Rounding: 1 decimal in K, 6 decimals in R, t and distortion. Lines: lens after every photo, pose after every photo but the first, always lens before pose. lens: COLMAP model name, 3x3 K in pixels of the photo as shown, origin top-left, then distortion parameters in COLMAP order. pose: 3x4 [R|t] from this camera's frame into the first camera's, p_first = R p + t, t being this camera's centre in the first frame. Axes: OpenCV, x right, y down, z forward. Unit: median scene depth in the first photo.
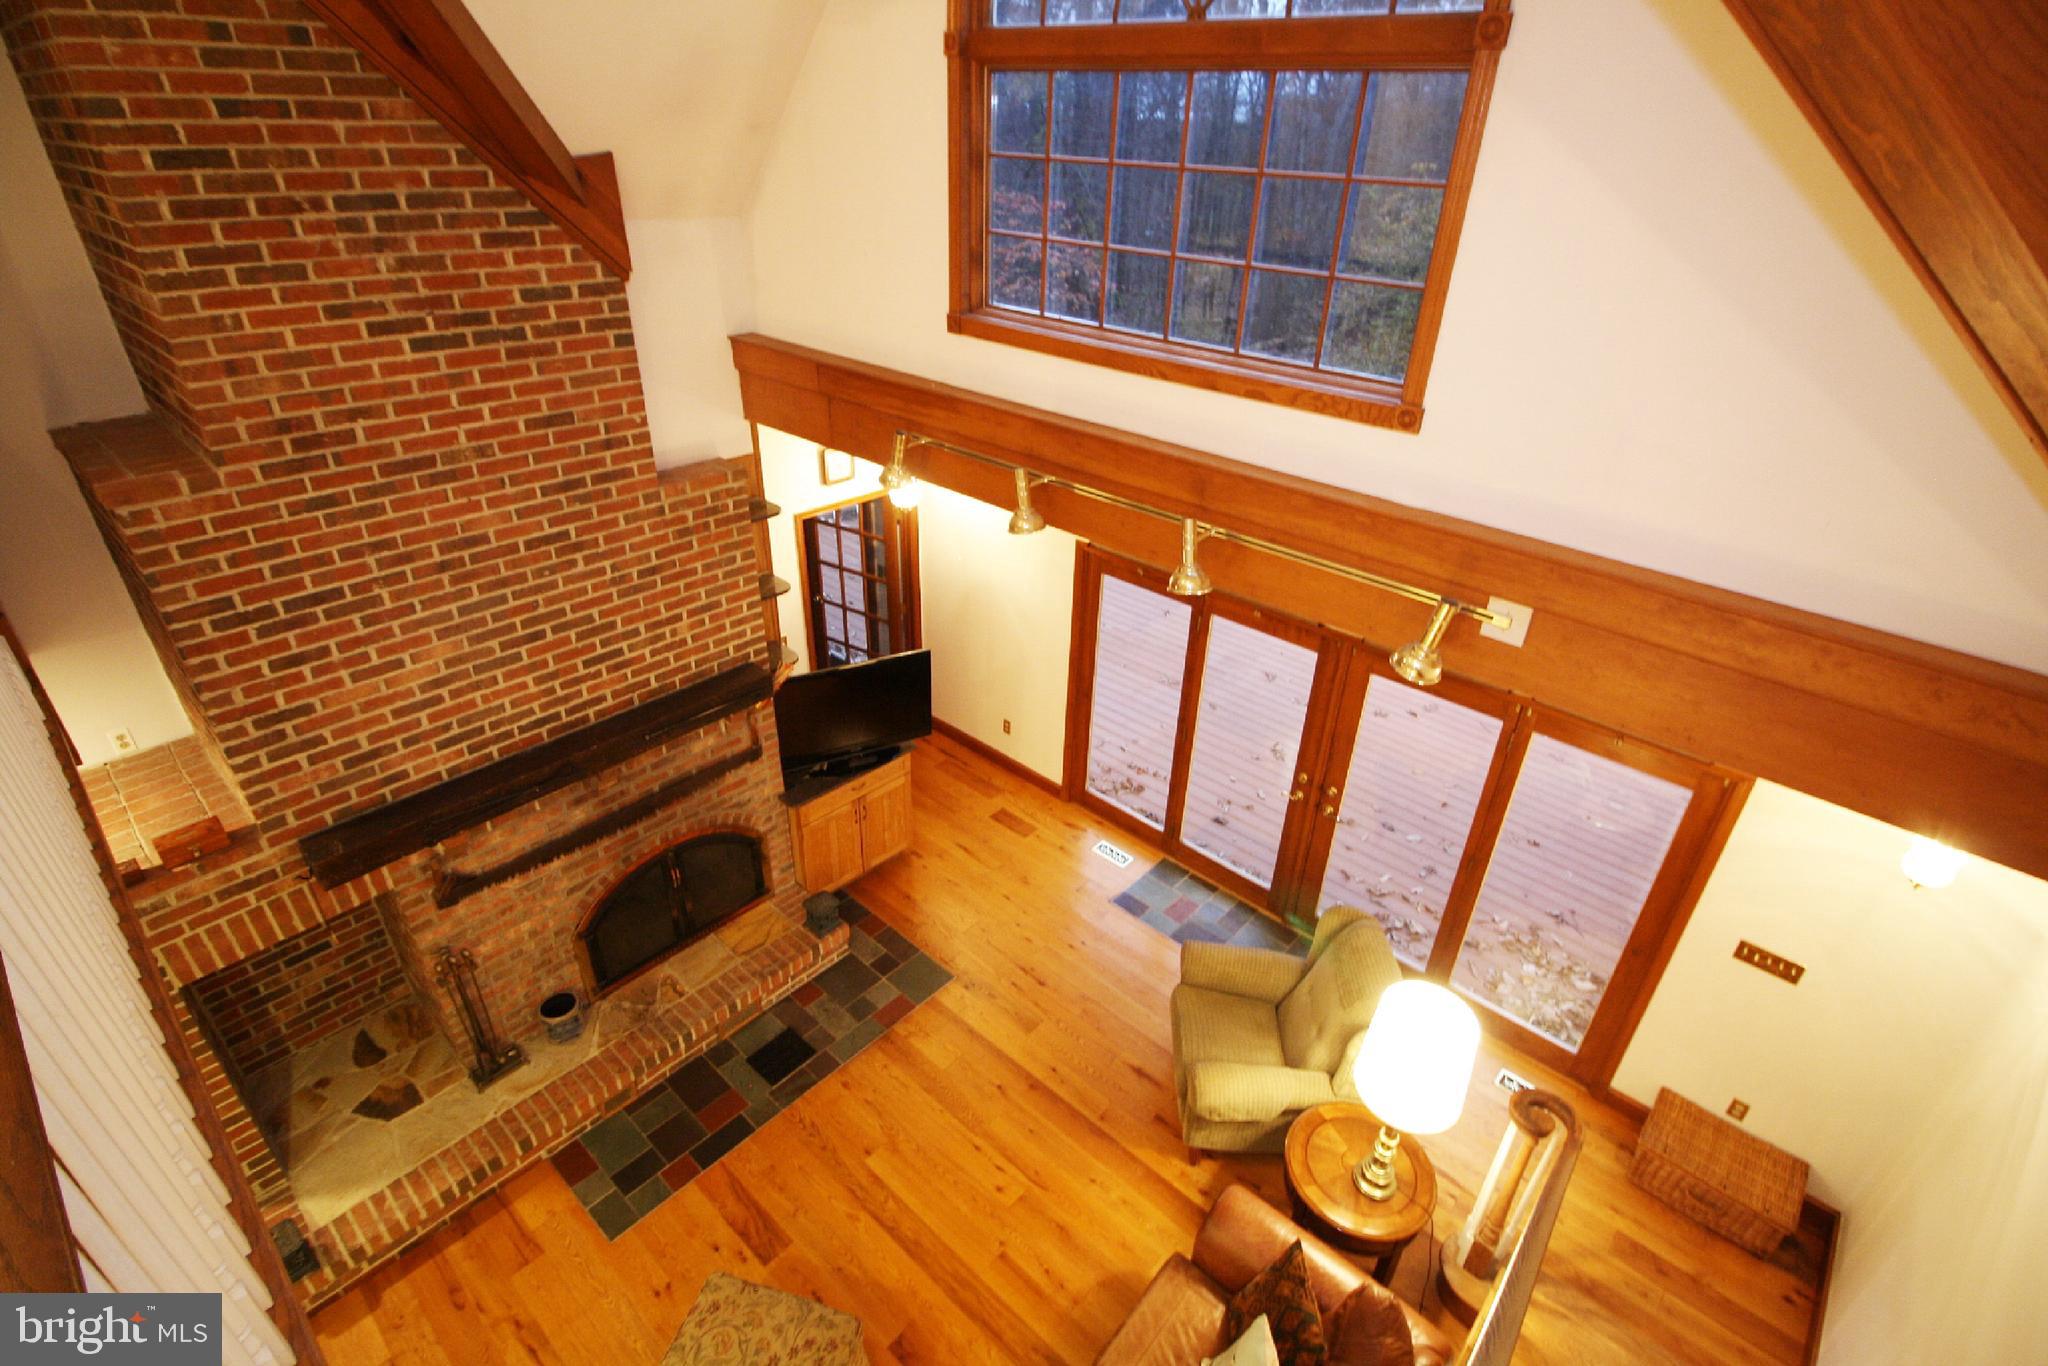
lens RADIAL K [[961.6, 0, 1038.2], [0, 961.6, 687.6], [0, 0, 1]] dist [-0.008987, -0.003658]
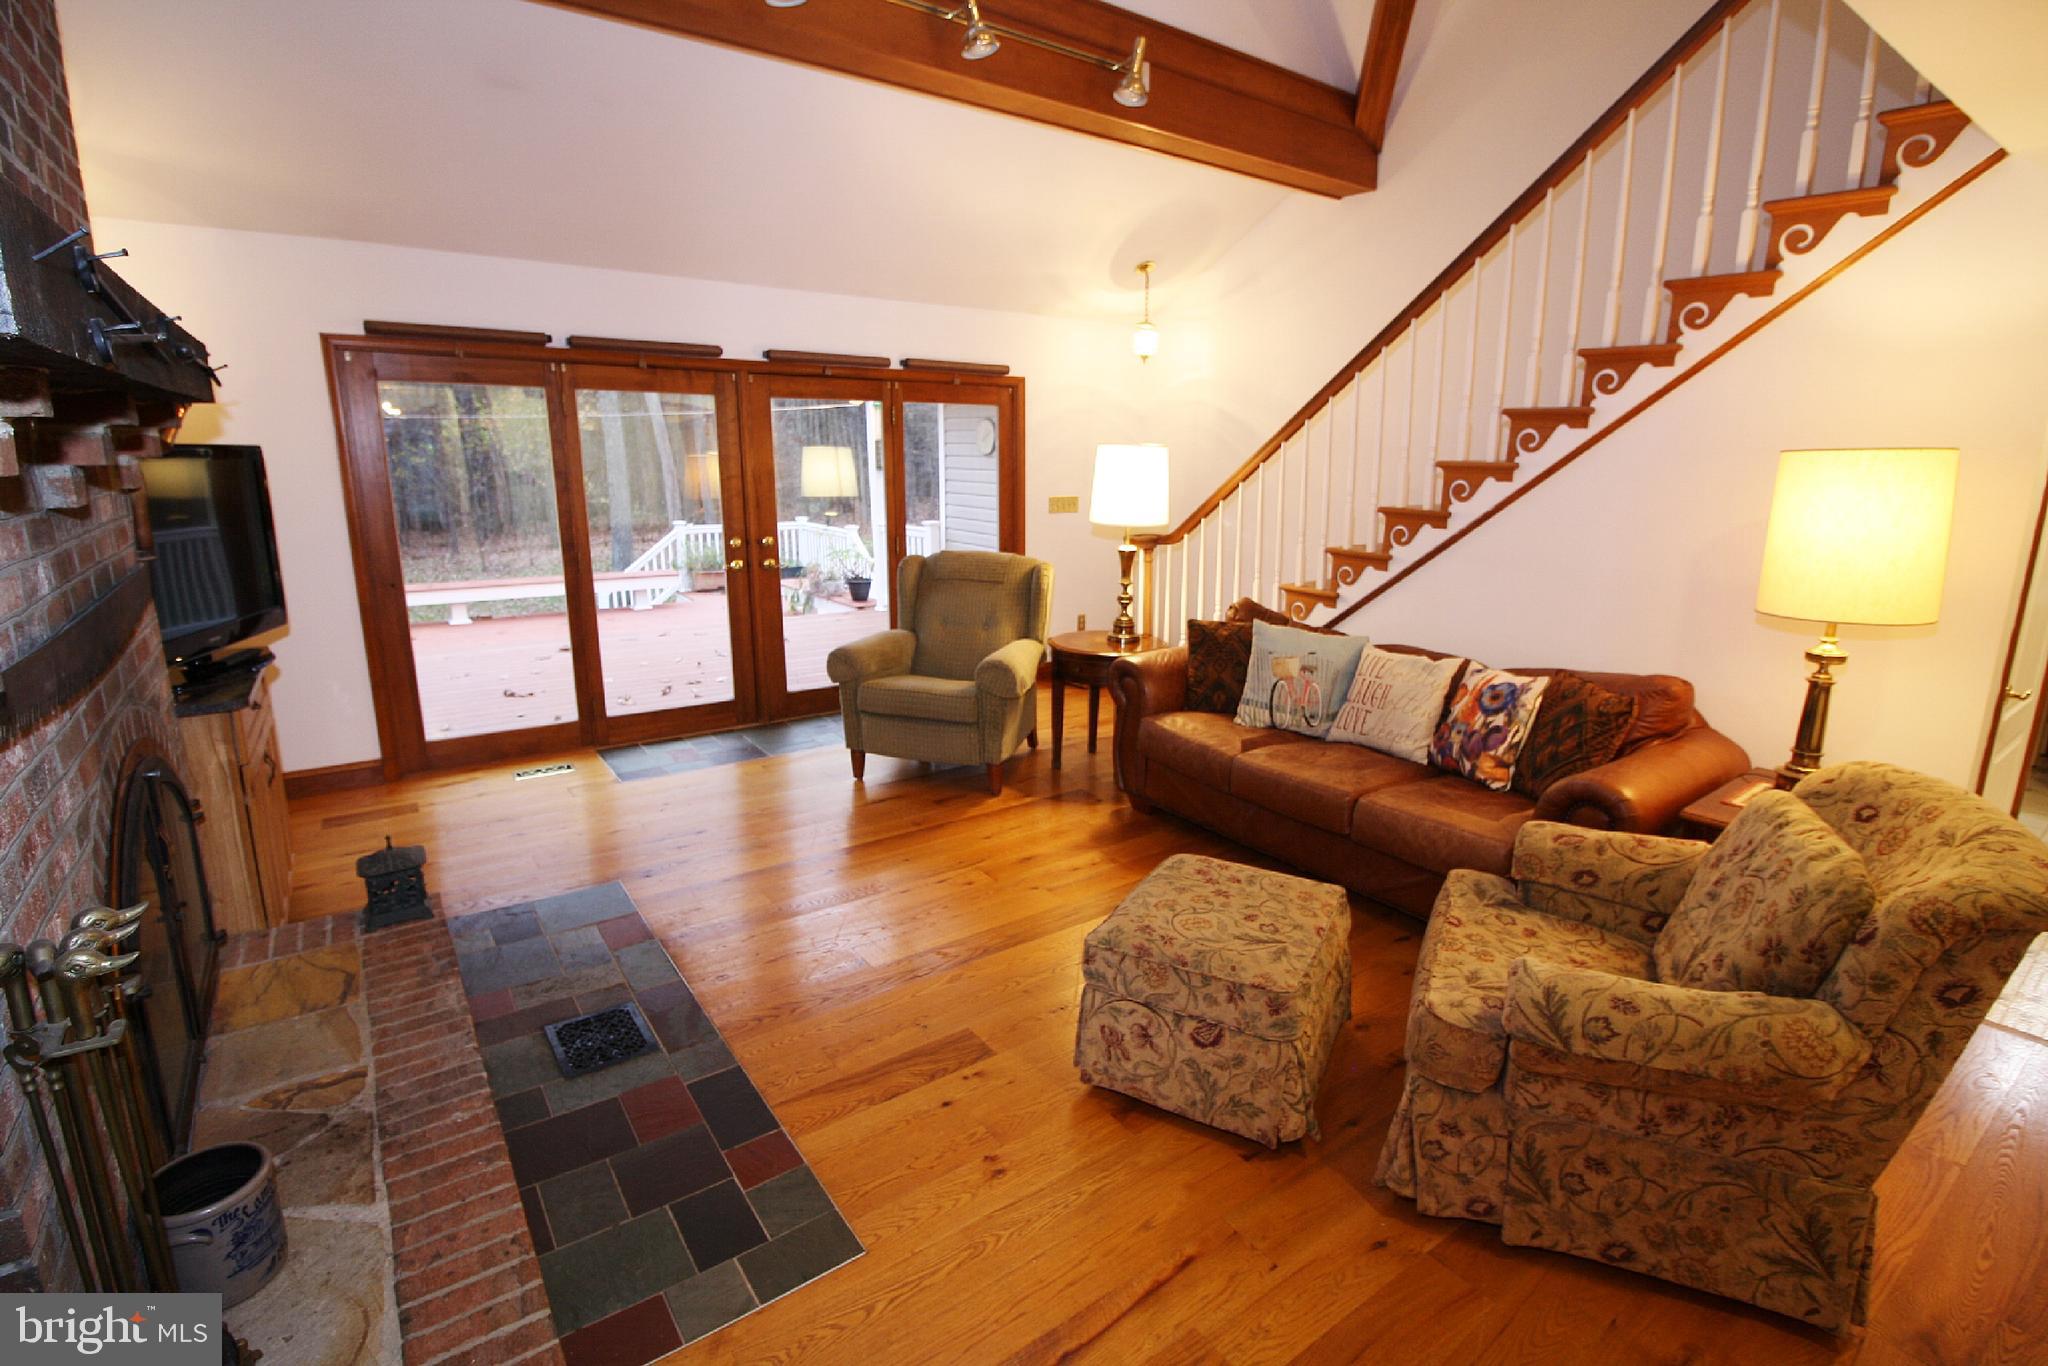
lens RADIAL K [[961.6, 0, 1065.0], [0, 961.6, 651.7], [0, 0, 1]] dist [-0.008987, -0.003658]
pose [[0.191268, -0.228536, 0.954562, -0.782789], [0.485902, 0.867036, 0.110219, 0.310541], [-0.852828, 0.442742, 0.276882, 0.633861]]
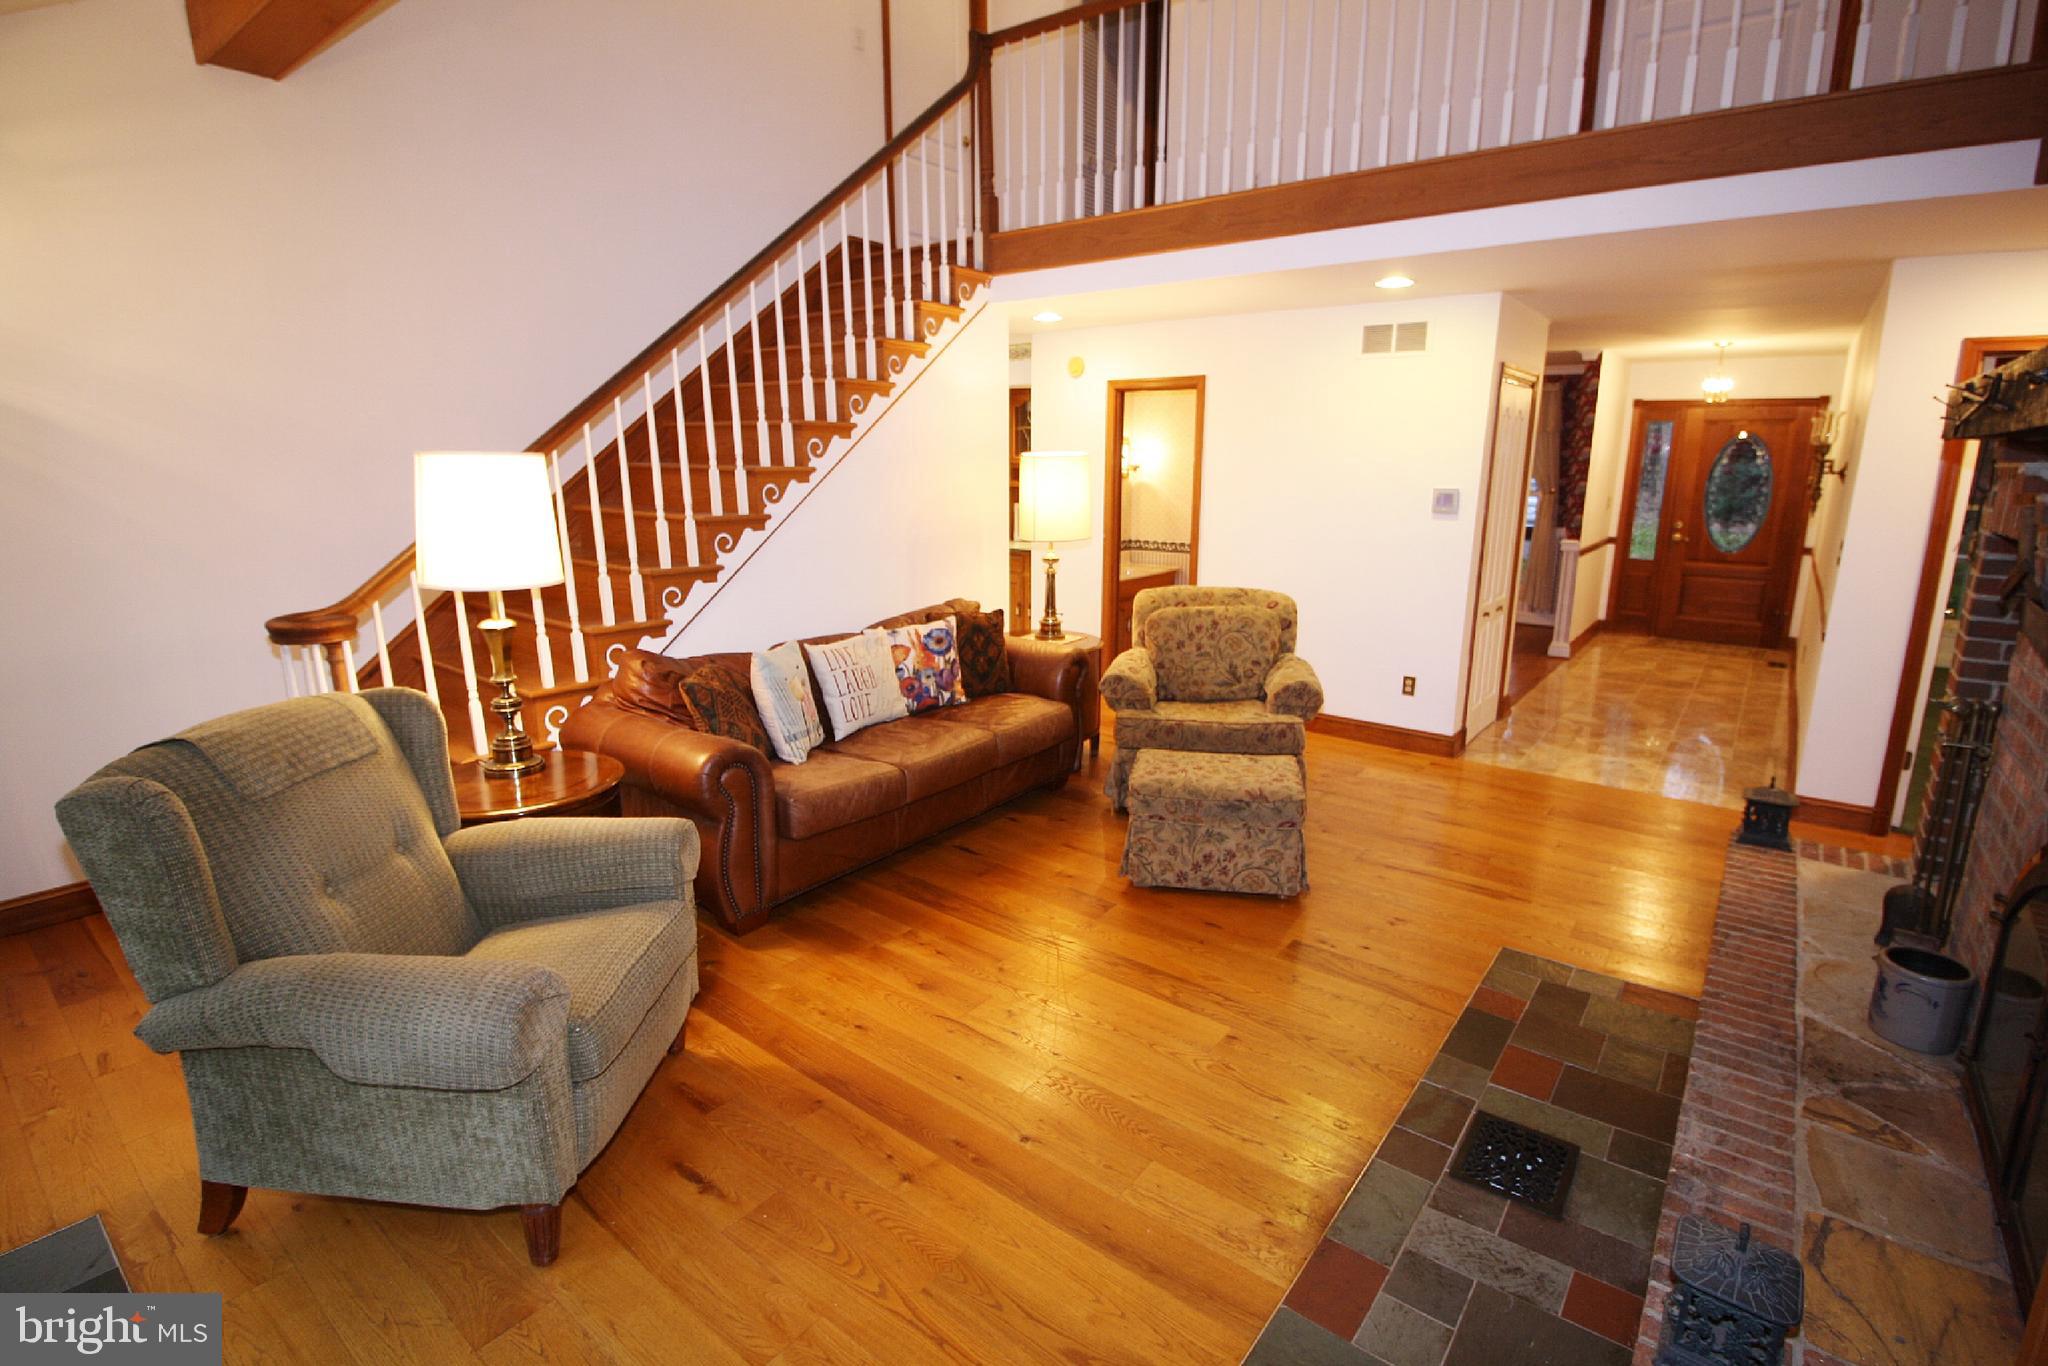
lens RADIAL K [[961.6, 0, 1024.6], [0, 961.6, 663.8], [0, 0, 1]] dist [-0.008987, -0.003658]
pose [[-0.998010, -0.012757, -0.061747, -0.008673], [-0.051121, 0.736958, 0.674002, -0.092582], [0.036907, 0.675818, -0.736144, 1.356927]]
